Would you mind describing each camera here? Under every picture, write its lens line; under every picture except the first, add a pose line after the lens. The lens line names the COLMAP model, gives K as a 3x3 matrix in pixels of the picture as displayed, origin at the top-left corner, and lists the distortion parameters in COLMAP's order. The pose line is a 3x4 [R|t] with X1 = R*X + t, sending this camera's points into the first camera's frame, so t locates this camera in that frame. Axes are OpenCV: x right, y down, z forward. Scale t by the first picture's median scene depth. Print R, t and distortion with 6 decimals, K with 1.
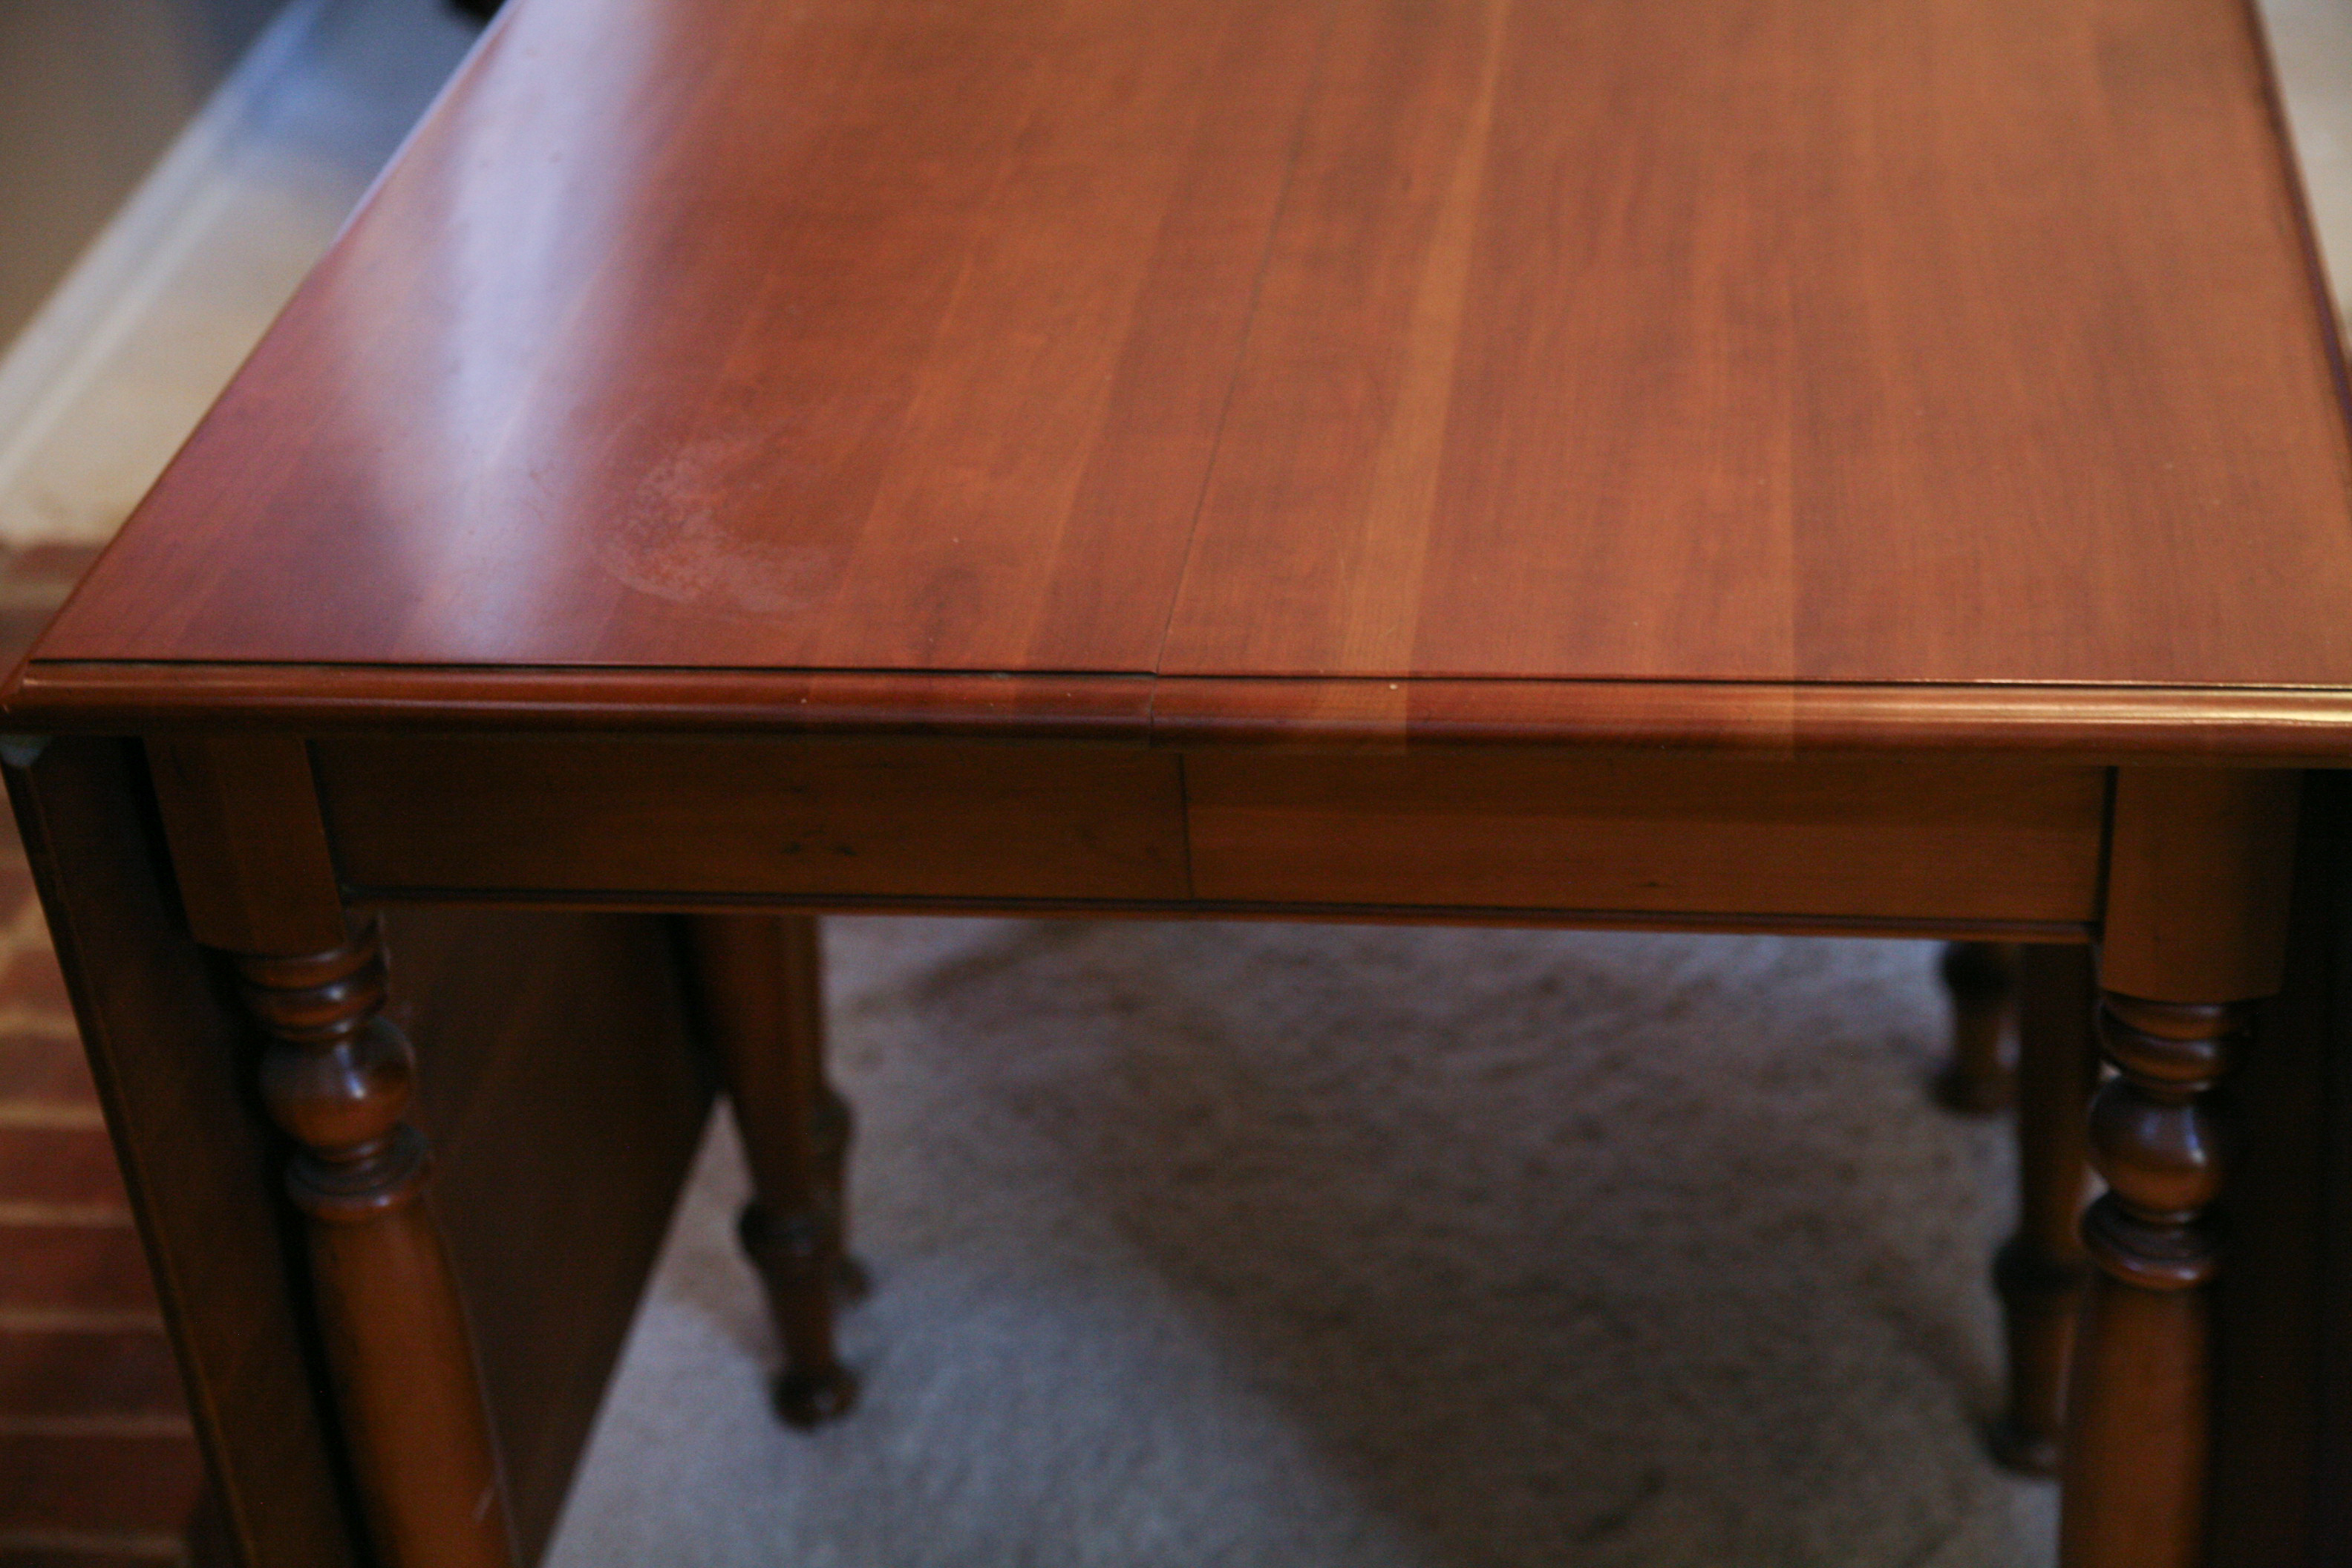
lens RADIAL K [[3871.6, 0, 1176.0], [0, 3871.6, 784.0], [0, 0, 1]] dist [0.007250, 0.864663]
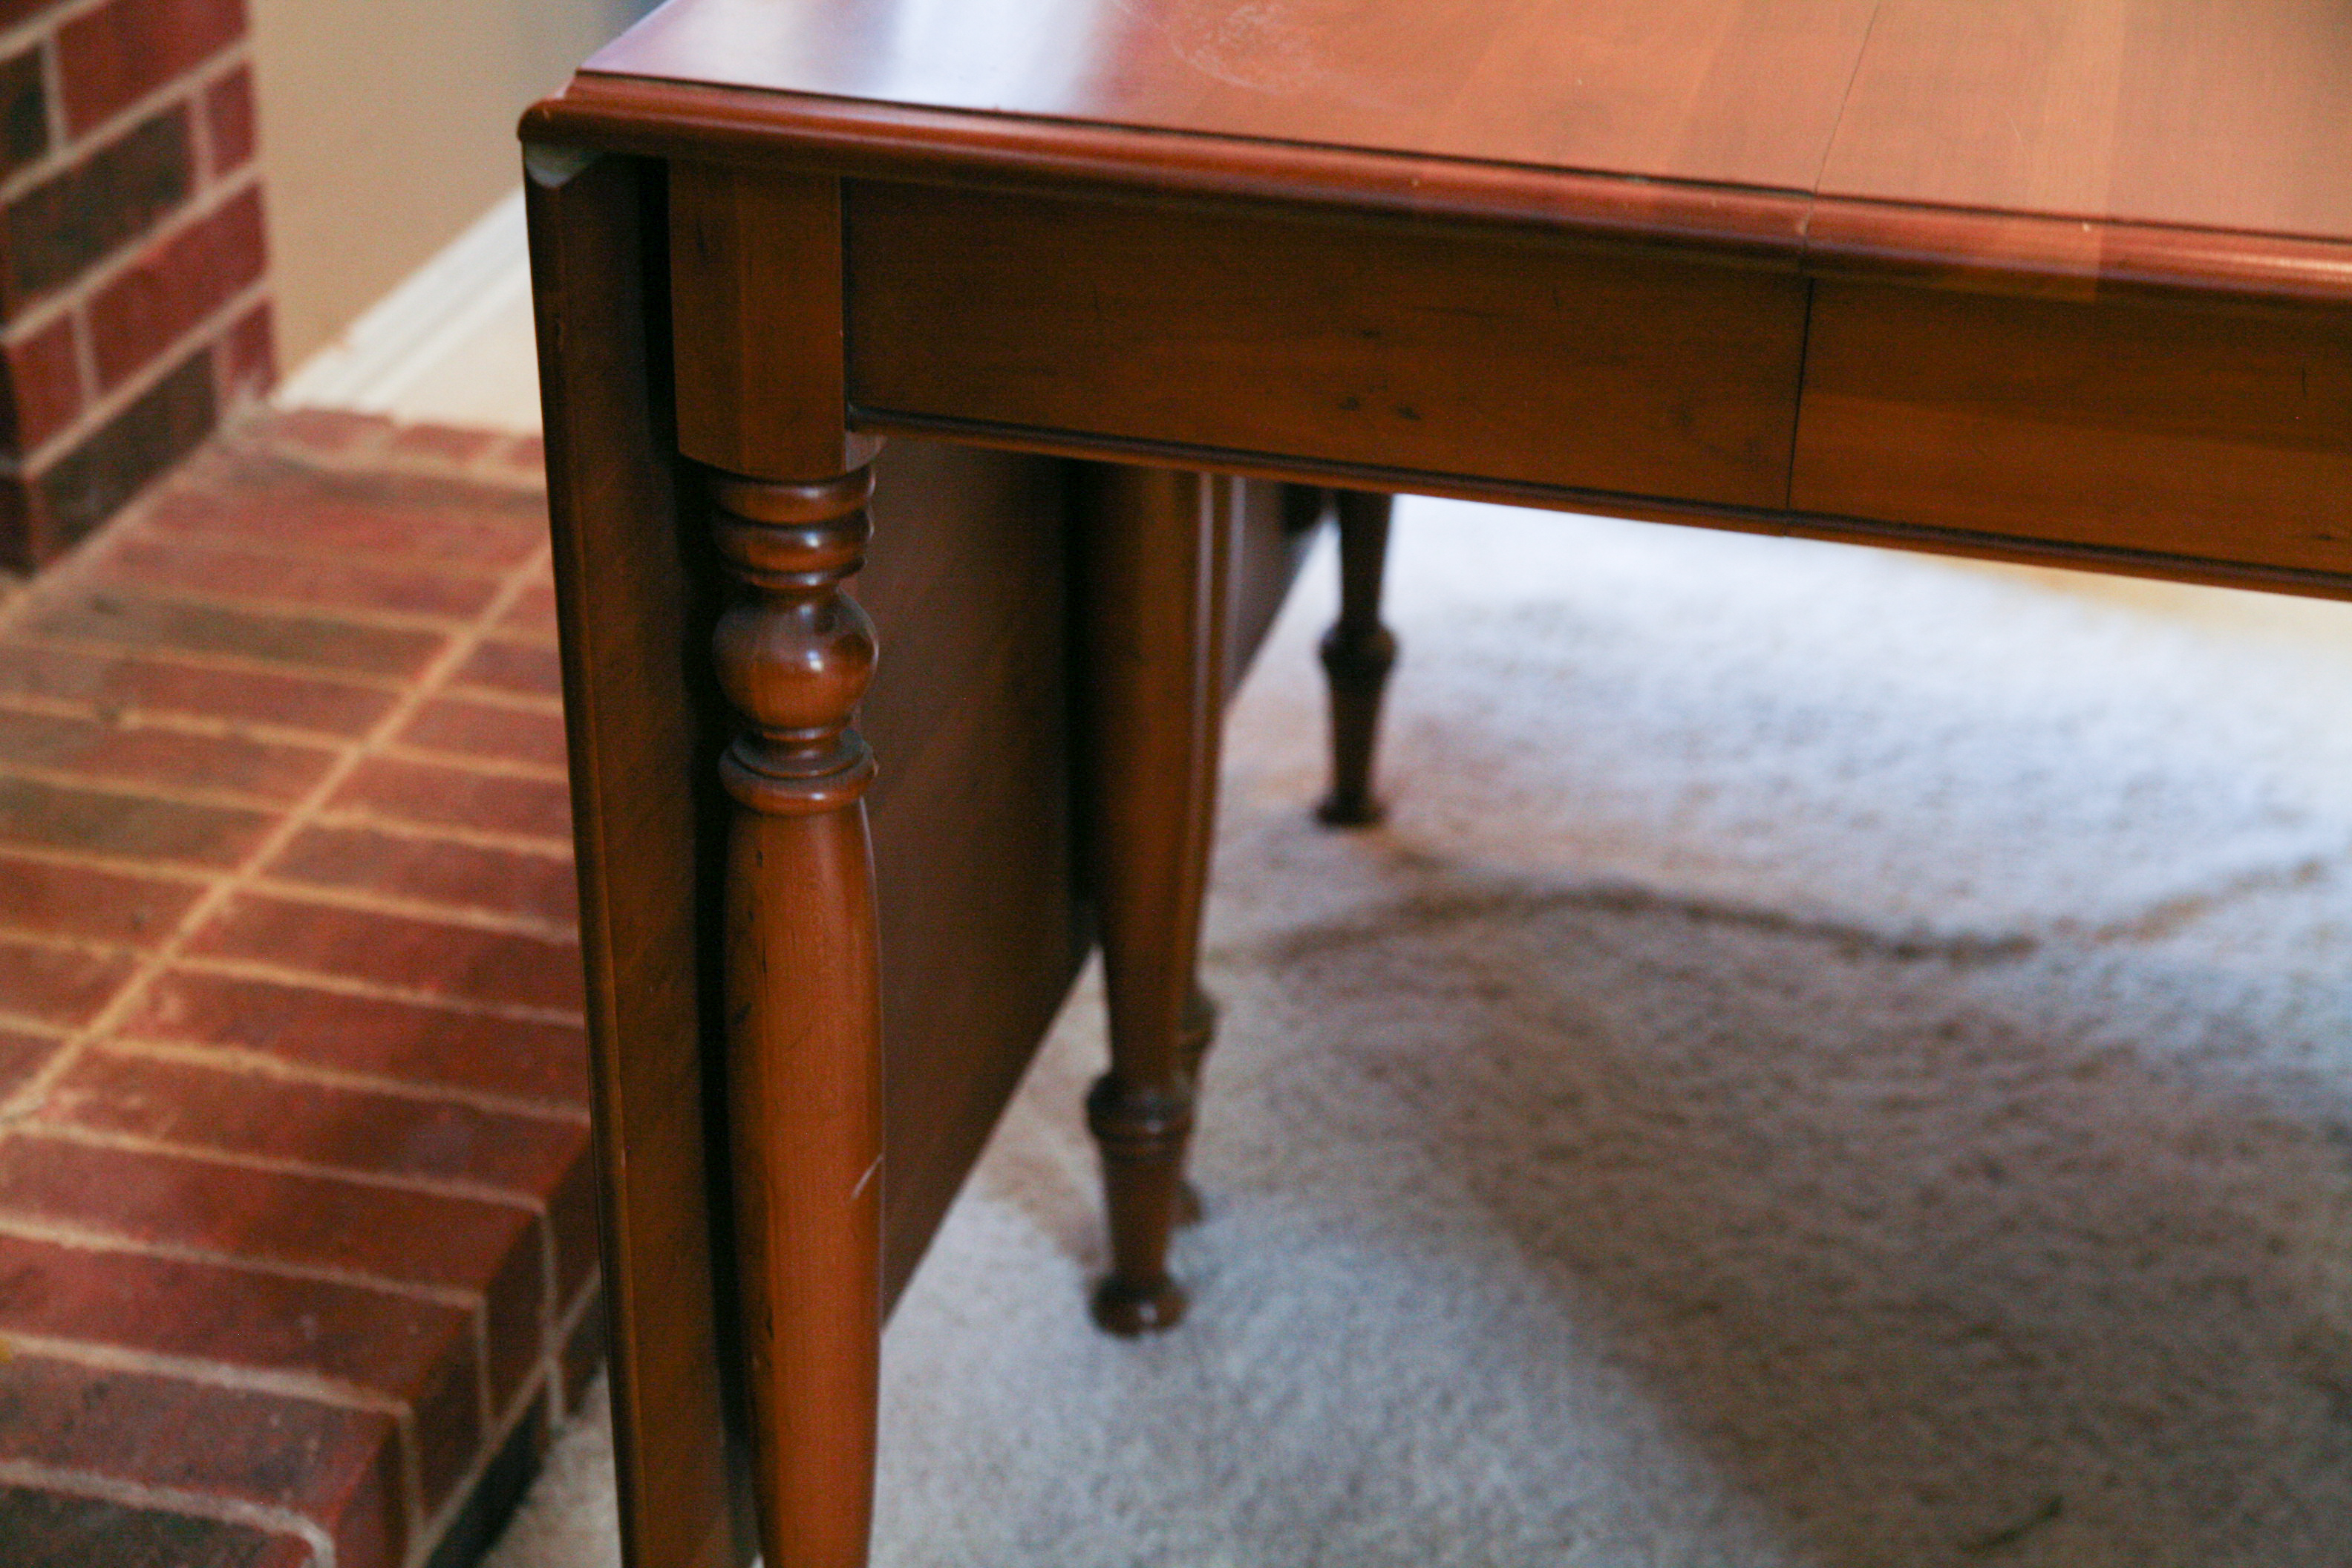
lens RADIAL K [[3902.3, 0, 1176.0], [0, 3902.3, 784.0], [0, 0, 1]] dist [0.052789, 0.332892]
pose [[0.989450, 0.131755, -0.060244, -0.045193], [-0.136760, 0.986662, -0.088292, 0.118706], [0.047808, 0.095599, 0.994271, 0.059967]]
